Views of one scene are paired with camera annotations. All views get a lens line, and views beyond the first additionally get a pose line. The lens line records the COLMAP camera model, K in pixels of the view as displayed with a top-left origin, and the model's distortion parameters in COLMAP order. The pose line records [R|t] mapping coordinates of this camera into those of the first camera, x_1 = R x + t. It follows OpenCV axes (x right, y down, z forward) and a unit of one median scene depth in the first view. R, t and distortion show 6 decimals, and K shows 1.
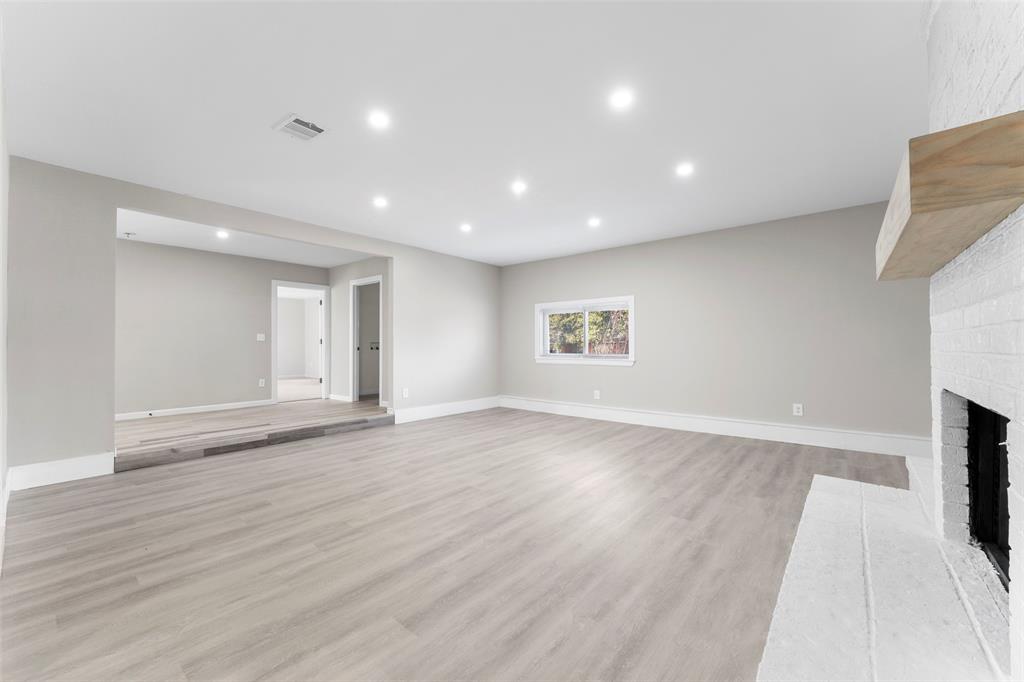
lens RADIAL K [[408.7, 0, 504.7], [0, 408.7, 338.5], [0, 0, 1]] dist [0.001378, -0.000706]
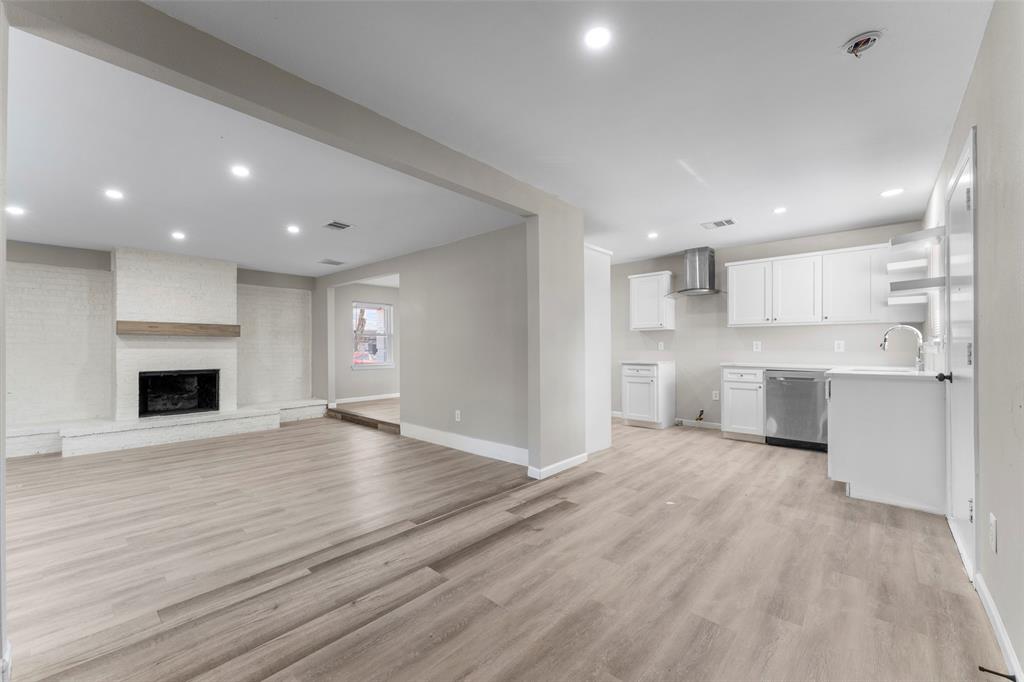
lens RADIAL K [[408.7, 0, 504.4], [0, 408.7, 345.3], [0, 0, 1]] dist [0.001378, -0.000706]
pose [[-0.999306, 0.006650, 0.036644, -1.105621], [0.005863, 0.999751, -0.021552, -0.001576], [-0.036778, -0.021322, -0.999096, 2.352482]]
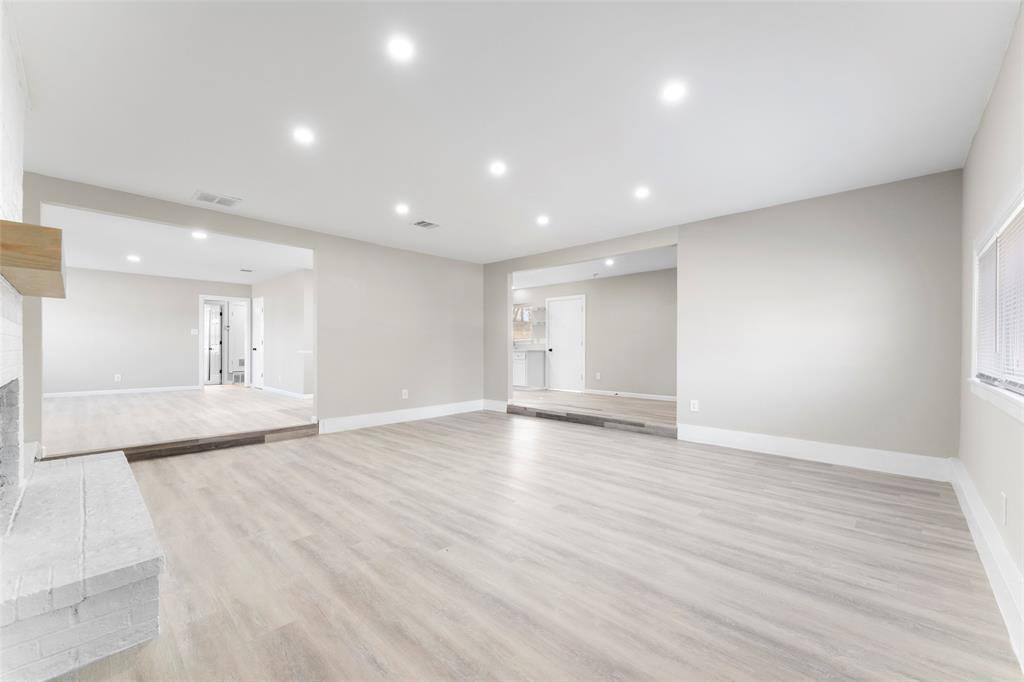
lens RADIAL K [[408.7, 0, 505.7], [0, 408.7, 345.0], [0, 0, 1]] dist [0.001378, -0.000706]
pose [[-0.063327, -0.003065, -0.997988, 1.140608], [0.016321, 0.999858, -0.004107, 0.021254], [0.997859, -0.016548, -0.063268, 1.323126]]
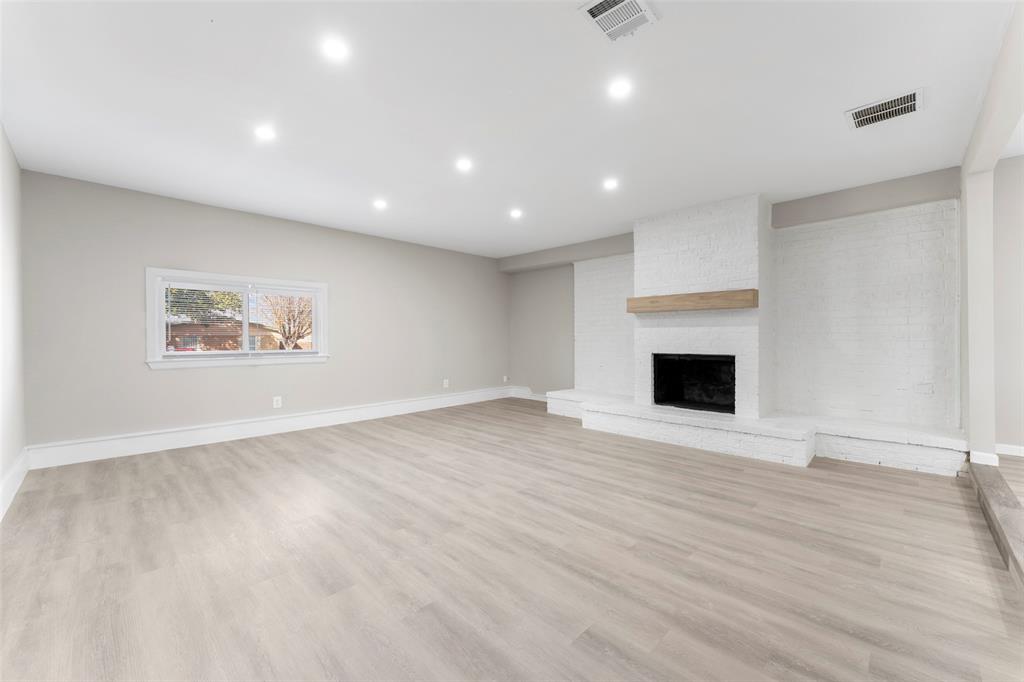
lens RADIAL K [[408.7, 0, 510.2], [0, 408.7, 340.5], [0, 0, 1]] dist [0.001378, -0.000706]
pose [[0.065603, -0.001054, 0.997845, -1.074258], [-0.015878, 0.999872, 0.002100, 0.022479], [-0.997719, -0.015981, 0.065578, 1.032250]]
